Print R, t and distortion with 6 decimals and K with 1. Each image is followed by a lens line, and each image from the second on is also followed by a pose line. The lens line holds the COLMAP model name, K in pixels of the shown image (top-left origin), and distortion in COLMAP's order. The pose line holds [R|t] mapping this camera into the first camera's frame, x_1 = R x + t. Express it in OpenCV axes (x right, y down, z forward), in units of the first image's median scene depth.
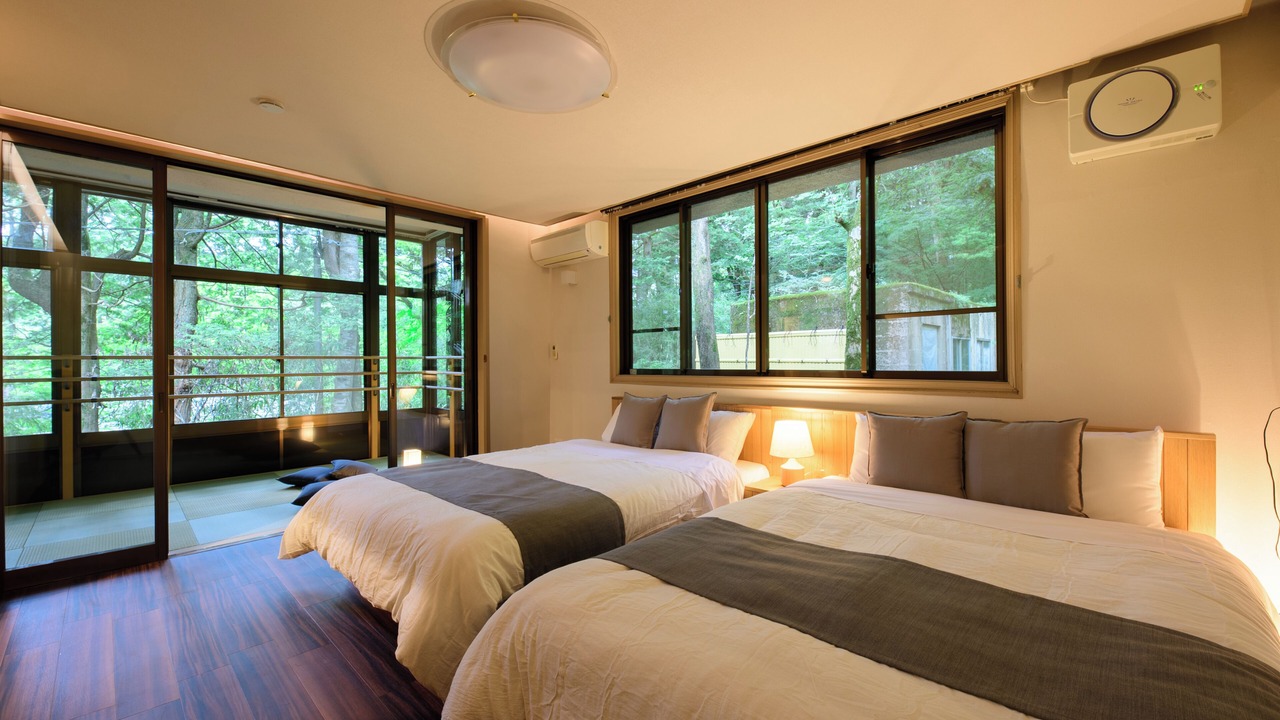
lens RADIAL K [[516.3, 0, 643.3], [0, 516.3, 360.9], [0, 0, 1]] dist [-0.002523, -0.007188]
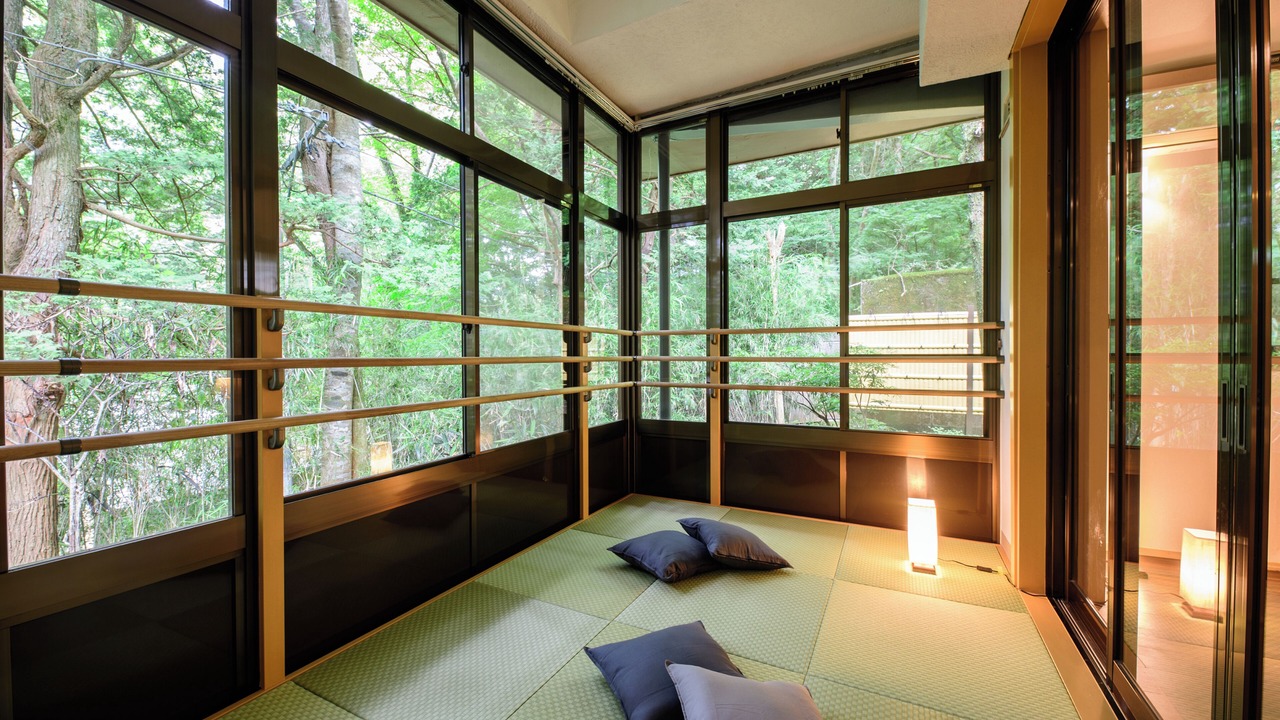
lens RADIAL K [[517.9, 0, 636.3], [0, 517.9, 361.5], [0, 0, 1]] dist [0.003188, -0.005767]
pose [[0.957644, 0.000984, 0.287954, -0.631289], [-0.003327, 0.999965, 0.007648, 0.022389], [-0.287936, -0.008282, 0.957614, 0.476724]]
